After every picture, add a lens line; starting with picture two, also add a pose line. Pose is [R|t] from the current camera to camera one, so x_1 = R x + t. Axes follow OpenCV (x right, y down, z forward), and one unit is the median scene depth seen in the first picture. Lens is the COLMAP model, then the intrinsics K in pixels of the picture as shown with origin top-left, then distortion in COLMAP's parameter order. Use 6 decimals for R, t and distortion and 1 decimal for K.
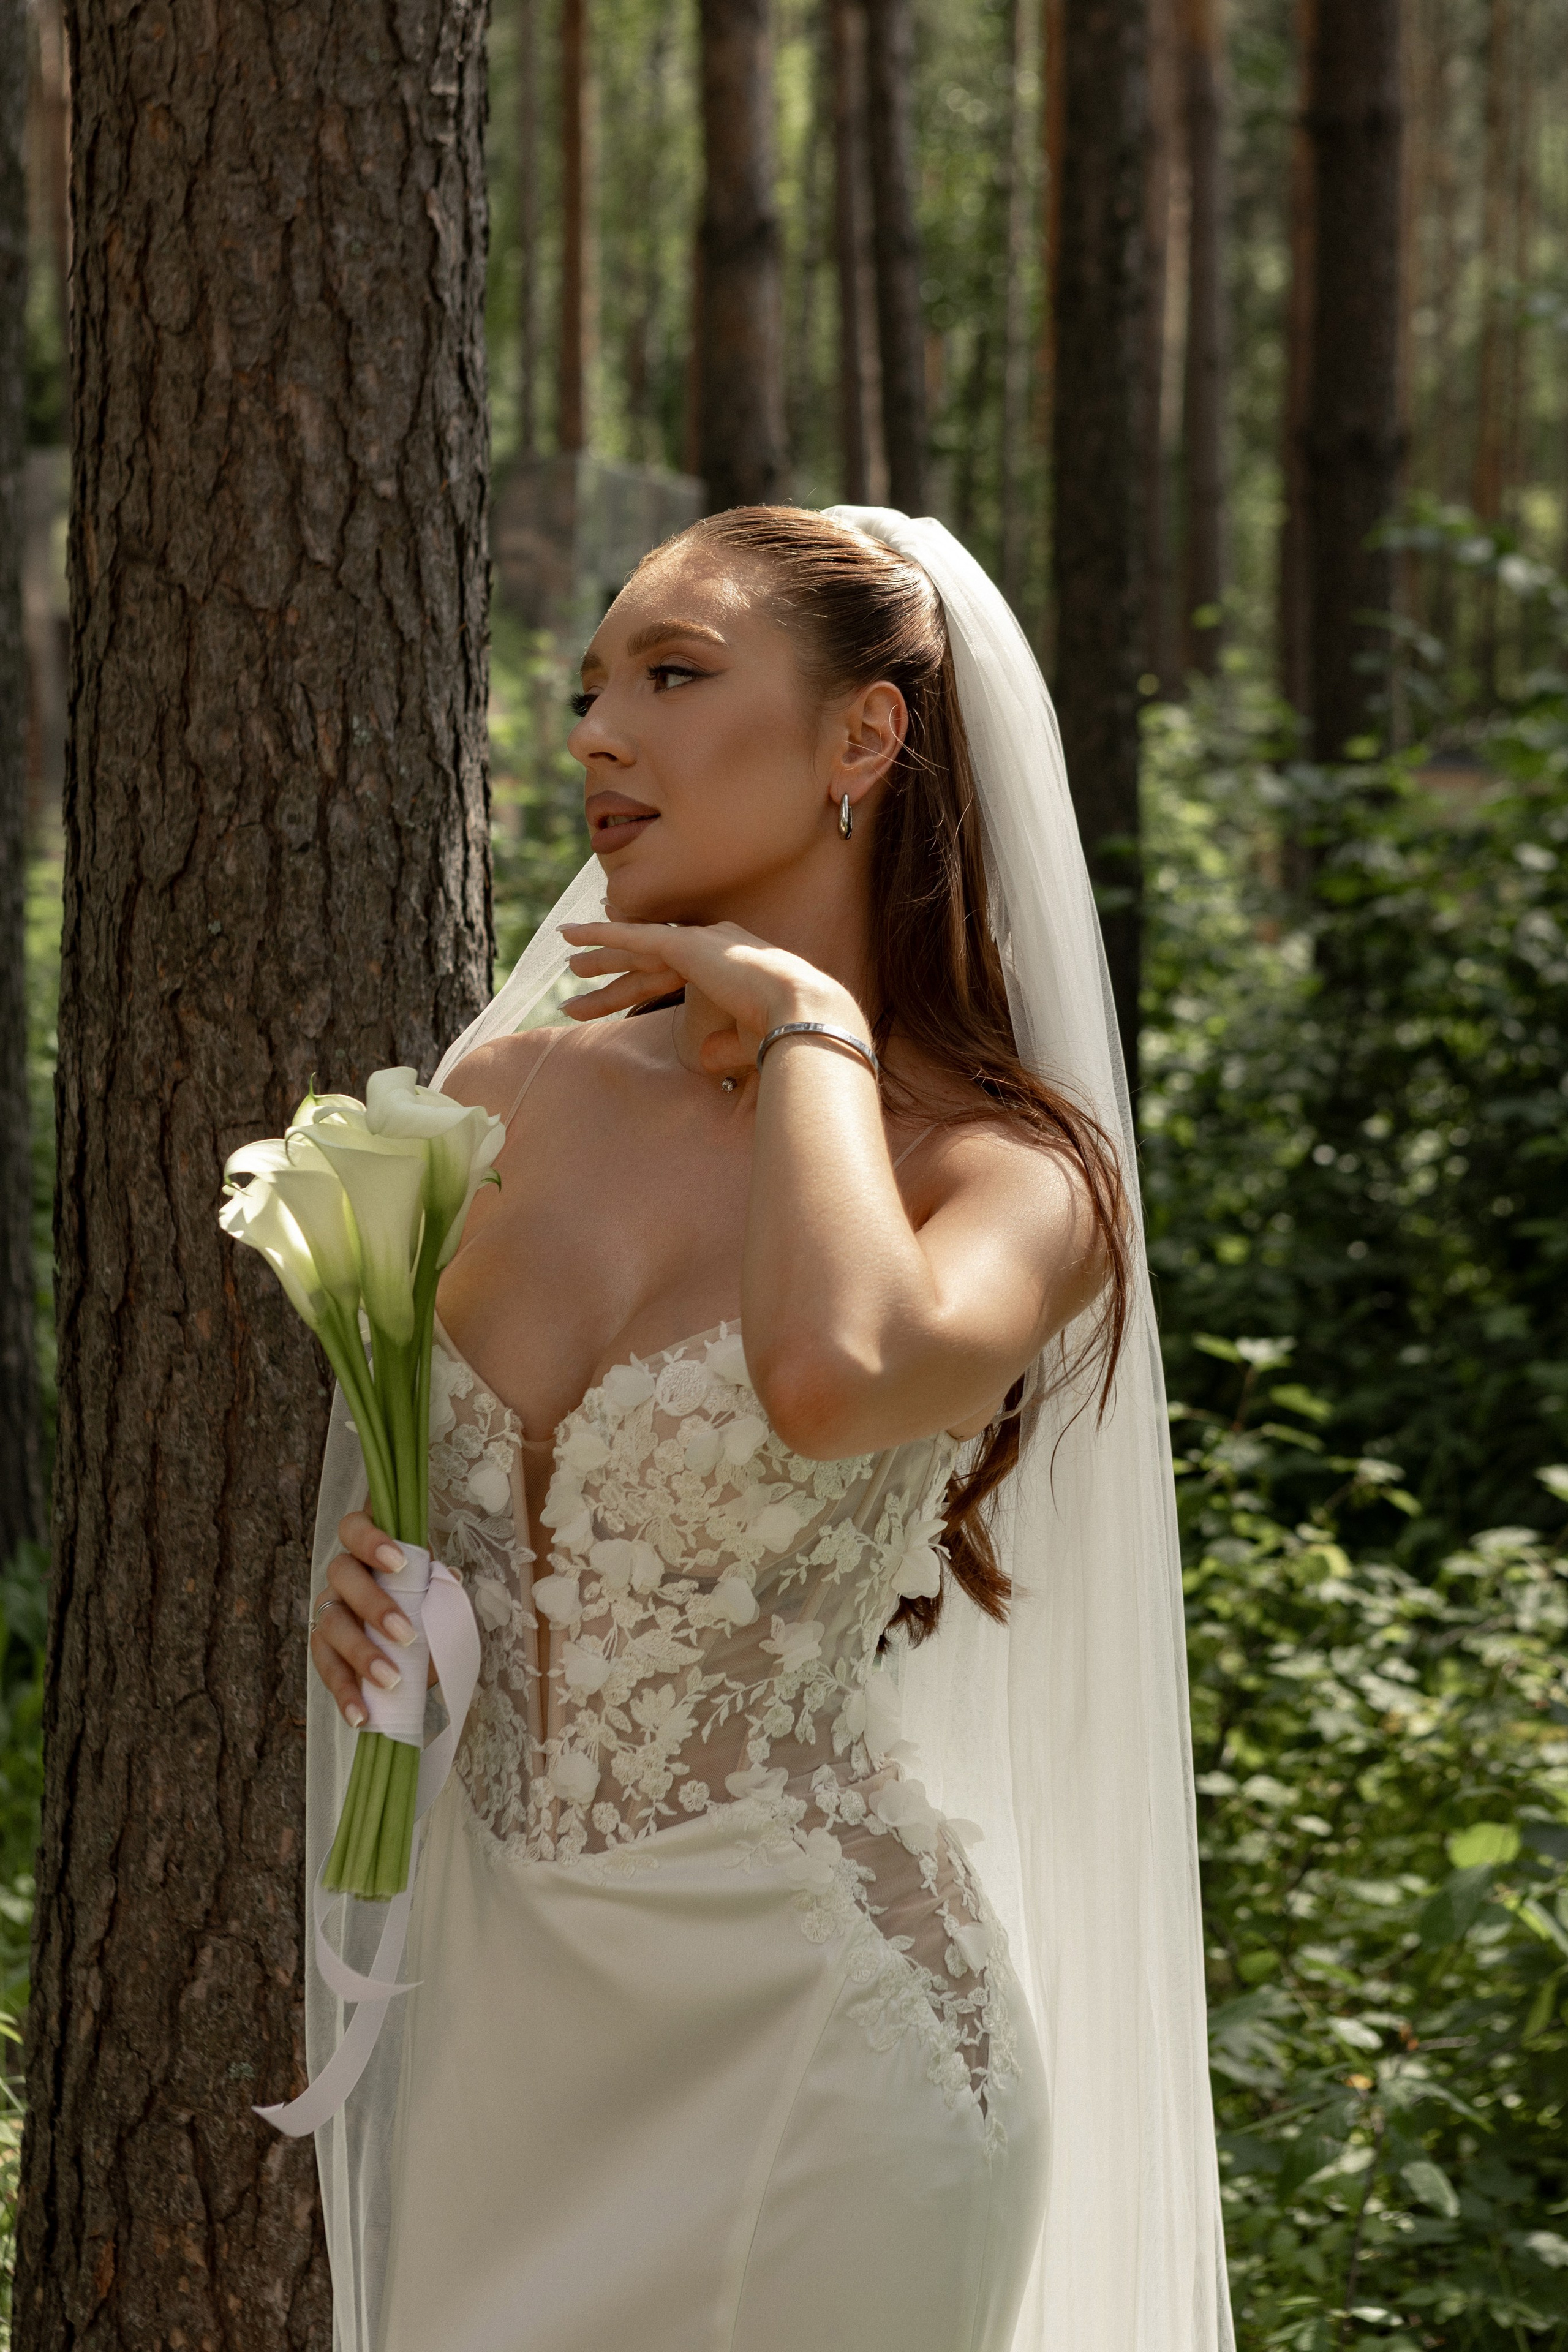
lens RADIAL K [[4496.7, 0, 784.0], [0, 4496.7, 1176.0], [0, 0, 1]] dist [0.122997, -0.294119]
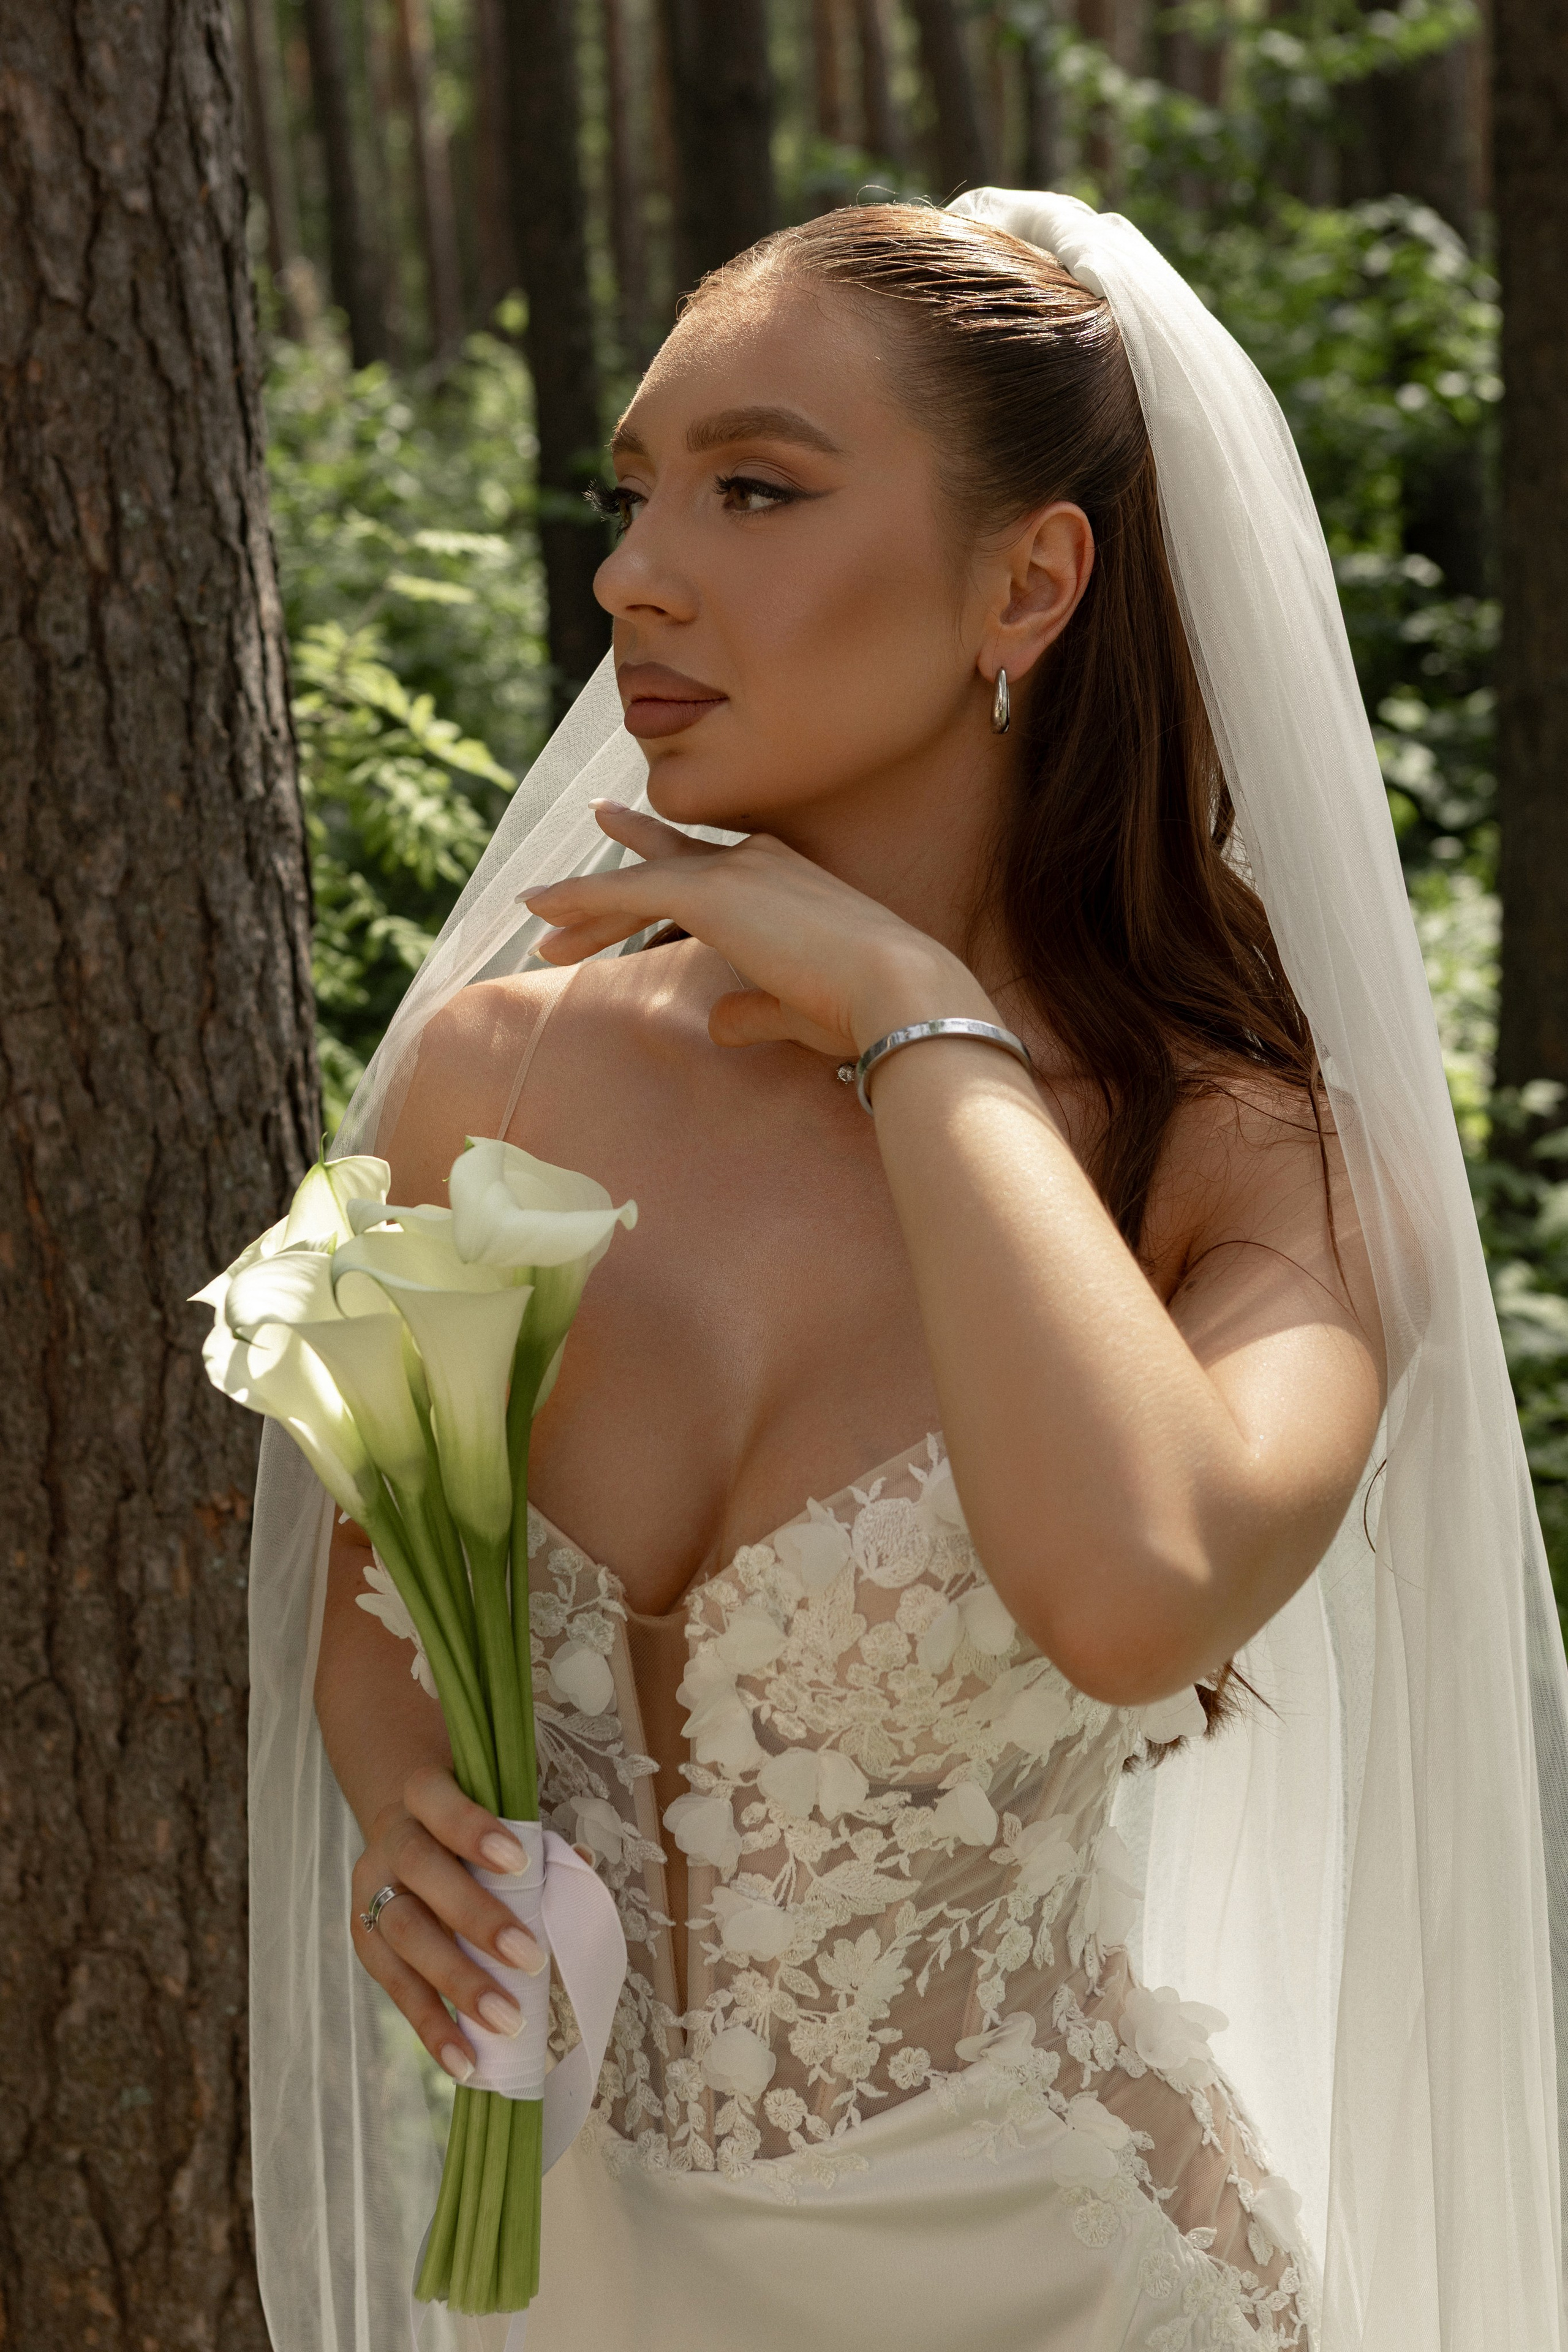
lens RADIAL K [[3587.4, 0, 784.0], [0, 3587.4, 1176.0], [0, 0, 1]] dist [-0.004891, 0.039831]
pose [[0.987105, -0.089333, 0.132830, -0.074772], [0.072074, 0.988957, 0.129499, -0.055709], [-0.142931, -0.118256, 0.982642, 0.340276]]
